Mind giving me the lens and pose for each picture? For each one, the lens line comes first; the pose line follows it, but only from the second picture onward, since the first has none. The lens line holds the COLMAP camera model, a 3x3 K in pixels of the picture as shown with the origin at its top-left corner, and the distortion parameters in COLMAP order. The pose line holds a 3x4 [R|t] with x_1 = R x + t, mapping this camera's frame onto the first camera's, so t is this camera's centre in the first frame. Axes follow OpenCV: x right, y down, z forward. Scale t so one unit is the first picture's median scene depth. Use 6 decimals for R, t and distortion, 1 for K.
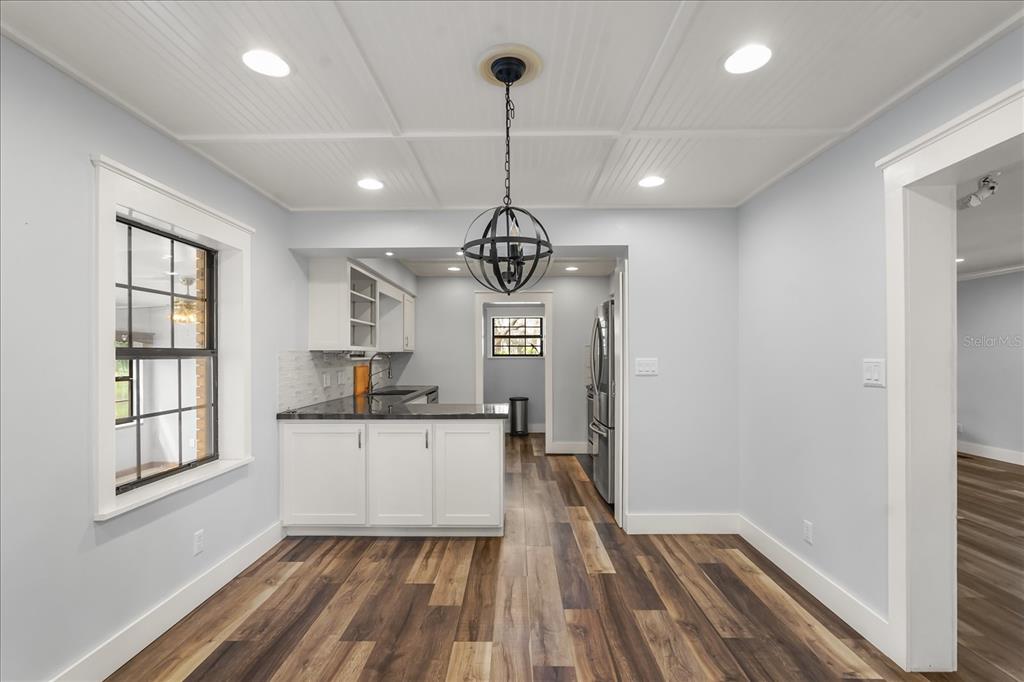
lens RADIAL K [[458.7, 0, 512.0], [0, 458.7, 341.0], [0, 0, 1]] dist [-0.004558, 0.000042]
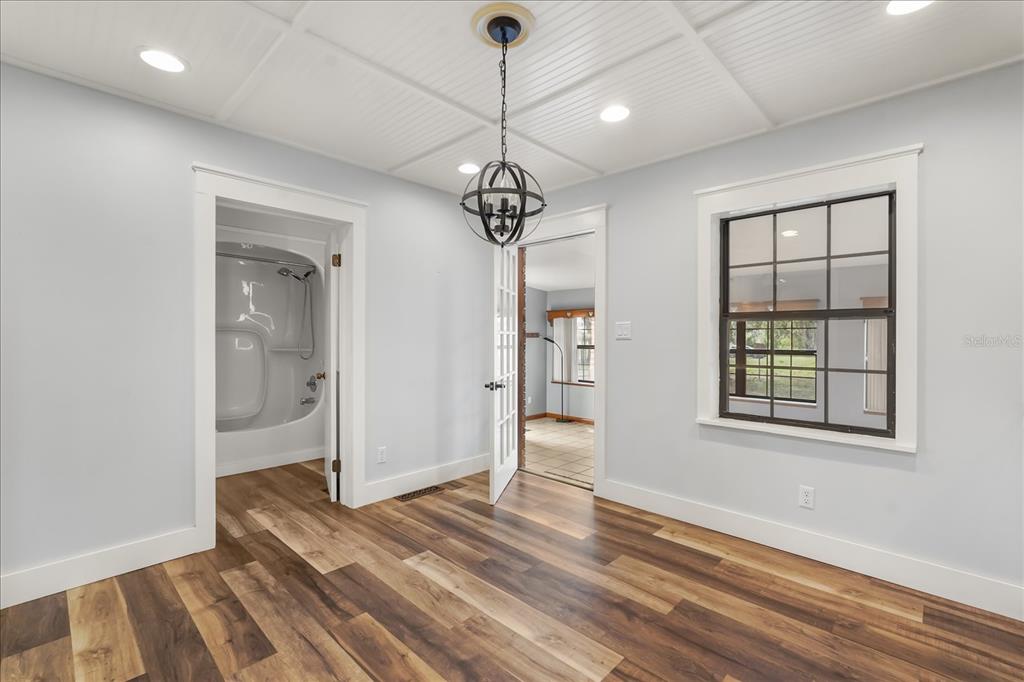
lens RADIAL K [[458.7, 0, 512.0], [0, 458.7, 341.0], [0, 0, 1]] dist [-0.004558, 0.000042]
pose [[-0.686715, 0.014107, -0.726790, 0.527566], [0.019019, 0.999818, 0.001436, 0.073257], [0.726678, -0.012836, -0.686858, 1.251259]]
